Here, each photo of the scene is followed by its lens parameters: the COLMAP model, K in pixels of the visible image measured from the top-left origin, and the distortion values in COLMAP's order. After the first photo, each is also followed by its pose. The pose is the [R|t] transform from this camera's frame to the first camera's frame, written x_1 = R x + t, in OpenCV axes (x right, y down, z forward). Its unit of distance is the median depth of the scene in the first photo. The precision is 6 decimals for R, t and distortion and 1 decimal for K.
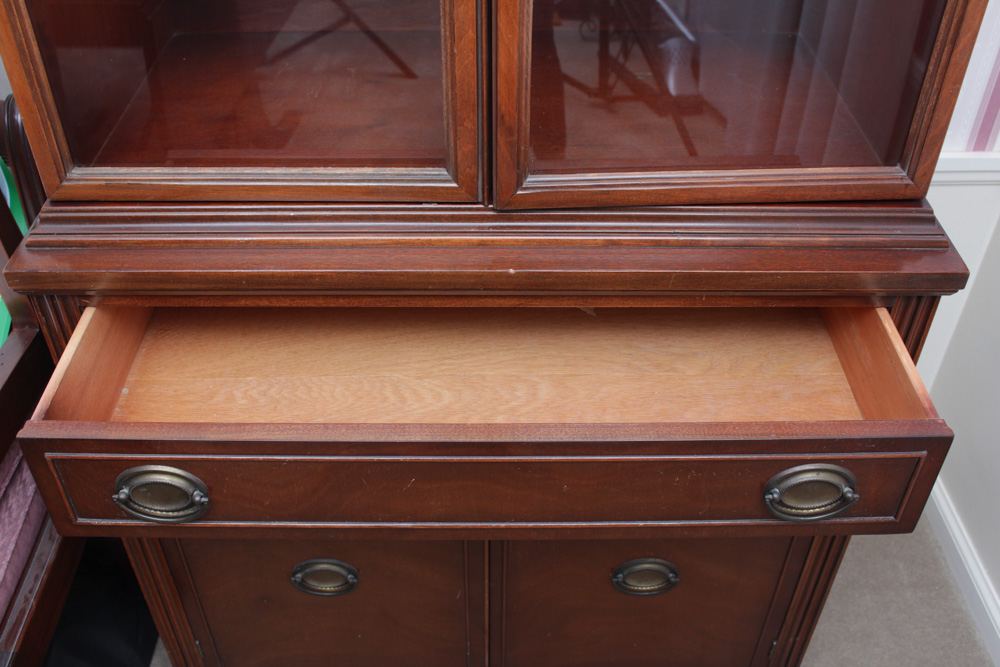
lens RADIAL K [[969.8, 0, 494.5], [0, 969.8, 334.2], [0, 0, 1]] dist [-0.092450, 0.000000]
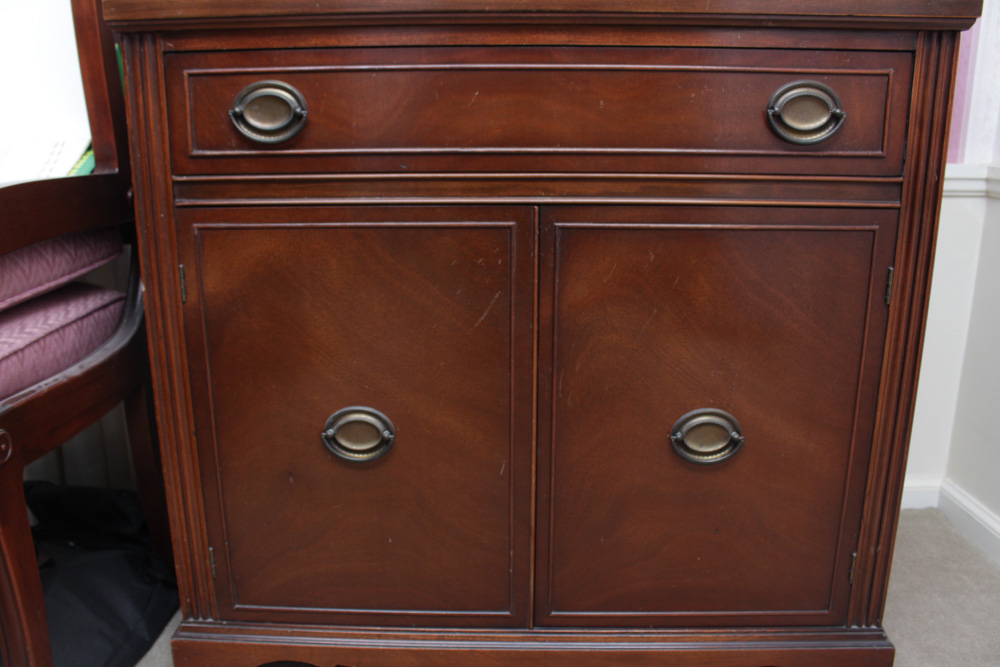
lens RADIAL K [[813.5, 0, 496.0], [0, 813.5, 315.1], [0, 0, 1]] dist [-0.142460, 0.095735]
pose [[0.999652, 0.000915, -0.026377, -0.023991], [-0.012181, 0.902604, -0.430299, 0.478846], [0.023415, 0.430470, 0.902301, 0.250815]]
